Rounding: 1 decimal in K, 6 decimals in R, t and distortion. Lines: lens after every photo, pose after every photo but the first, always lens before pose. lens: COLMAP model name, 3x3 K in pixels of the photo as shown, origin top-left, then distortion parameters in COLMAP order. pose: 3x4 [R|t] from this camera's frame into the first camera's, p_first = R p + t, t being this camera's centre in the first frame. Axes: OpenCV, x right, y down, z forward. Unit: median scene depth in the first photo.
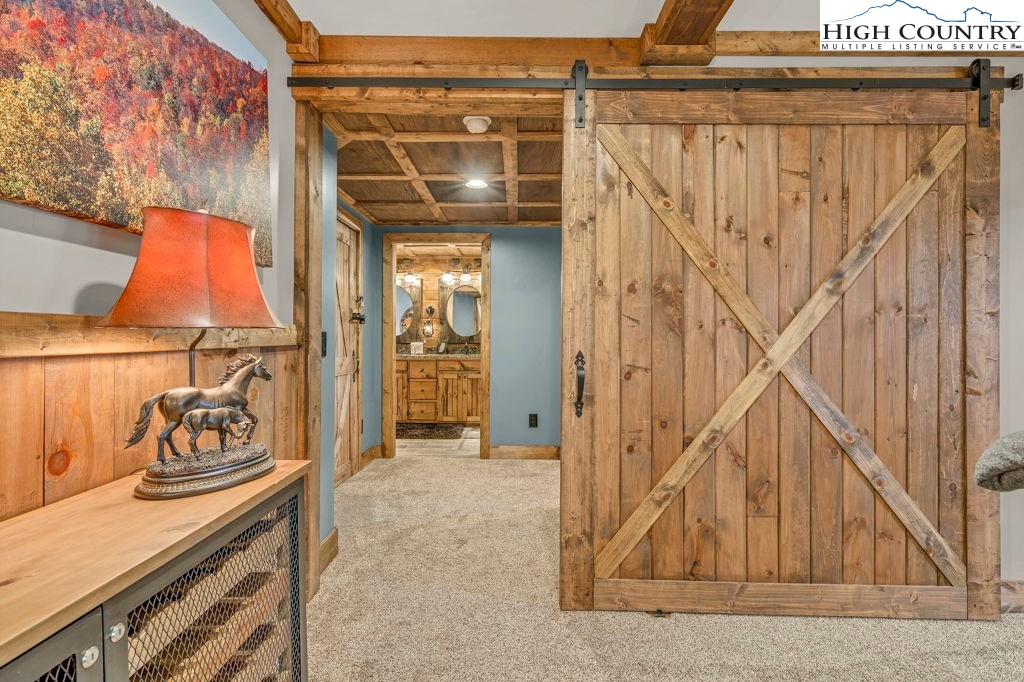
lens RADIAL K [[480.3, 0, 516.4], [0, 480.3, 336.1], [0, 0, 1]] dist [0.000669, 0.000420]
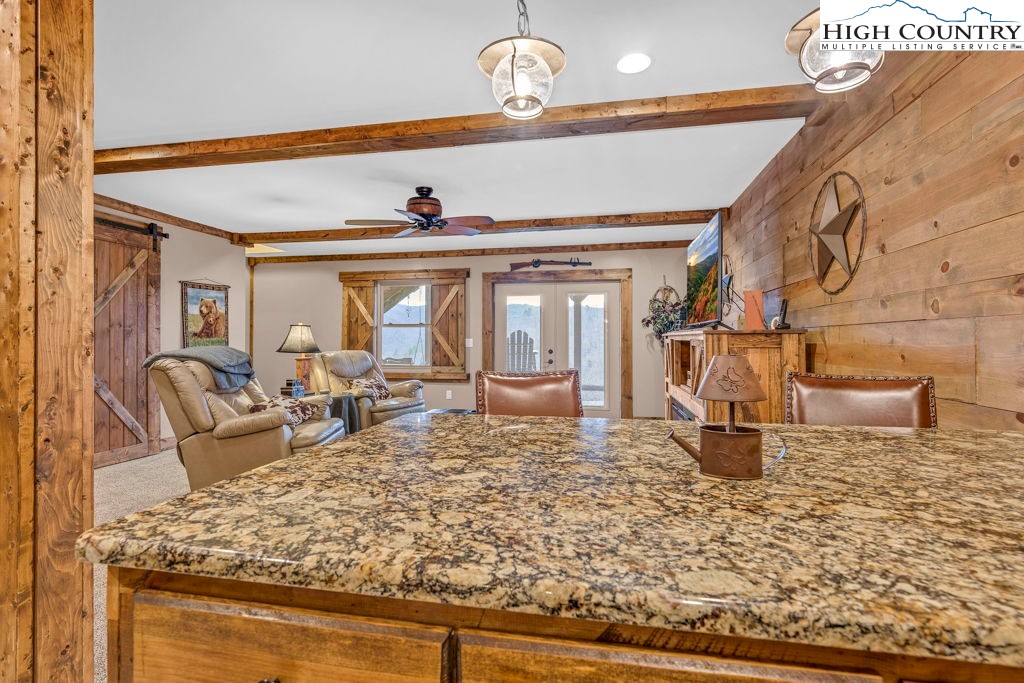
lens RADIAL K [[480.3, 0, 516.4], [0, 480.3, 336.6], [0, 0, 1]] dist [0.000669, 0.000420]
pose [[0.167681, -0.001193, 0.985841, -1.115422], [-0.002679, 0.999995, 0.001665, -0.013189], [-0.985838, -0.002920, 0.167677, -1.209294]]
